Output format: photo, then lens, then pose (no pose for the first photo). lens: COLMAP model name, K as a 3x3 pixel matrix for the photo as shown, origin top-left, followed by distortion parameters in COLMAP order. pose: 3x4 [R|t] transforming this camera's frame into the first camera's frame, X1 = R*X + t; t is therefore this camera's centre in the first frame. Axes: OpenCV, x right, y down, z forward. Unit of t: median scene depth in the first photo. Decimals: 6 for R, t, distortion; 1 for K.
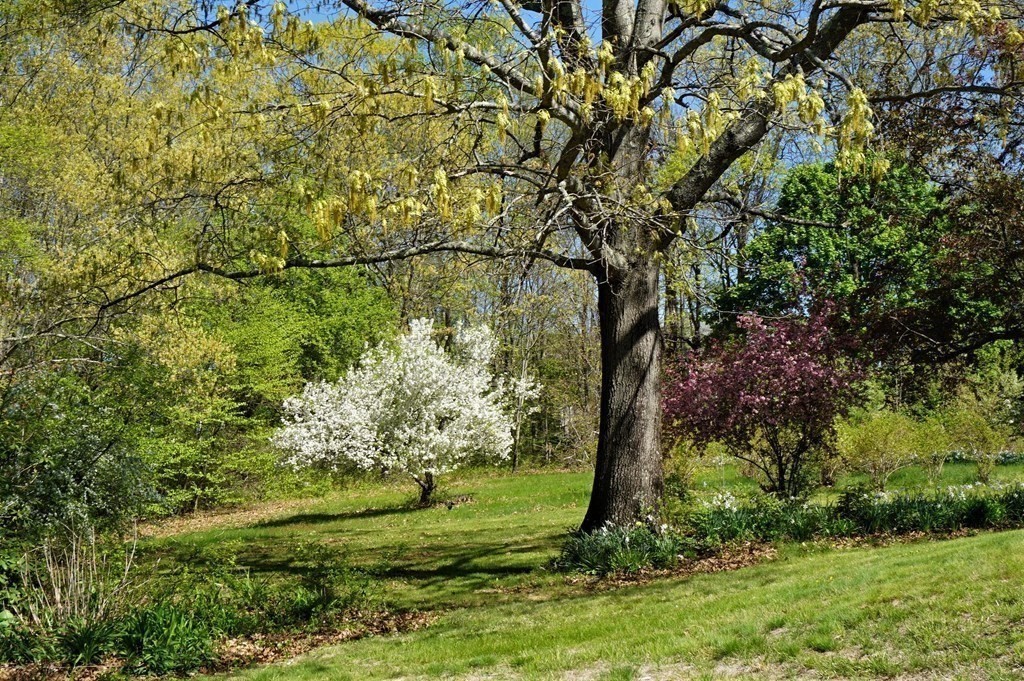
lens RADIAL K [[1539.1, 0, 512.0], [0, 1539.1, 340.5], [0, 0, 1]] dist [0.001939, 0.013469]
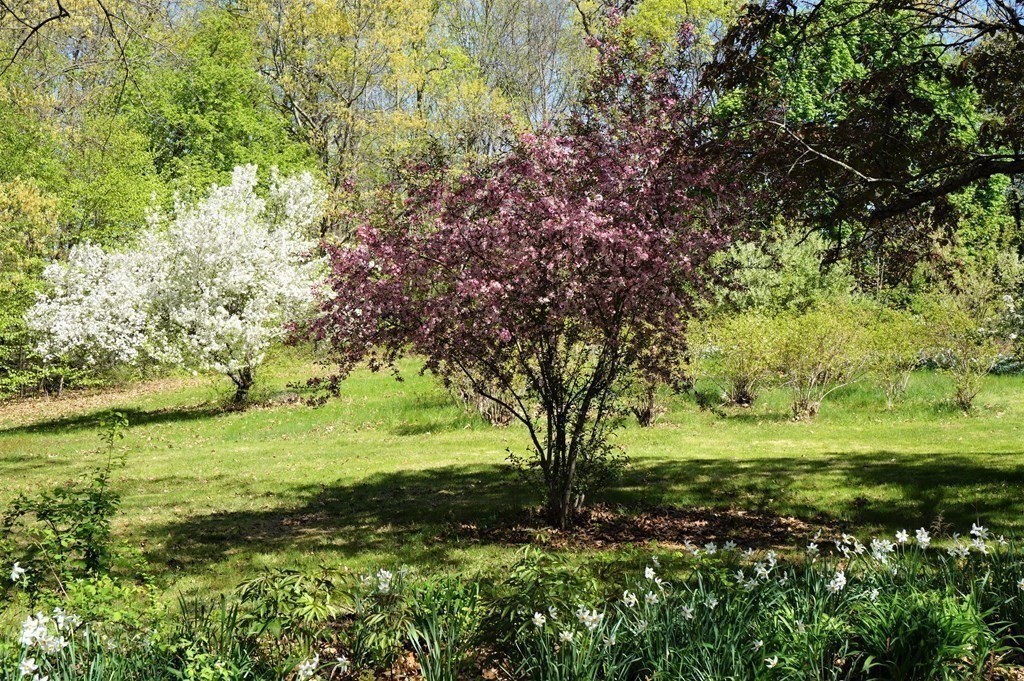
lens RADIAL K [[1363.5, 0, 512.0], [0, 1363.5, 340.5], [0, 0, 1]] dist [-0.005601, -0.030896]
pose [[0.999184, 0.023134, -0.033117, 0.108067], [-0.020036, 0.995649, 0.091004, 0.009362], [0.035079, -0.090267, 0.995300, 0.340727]]
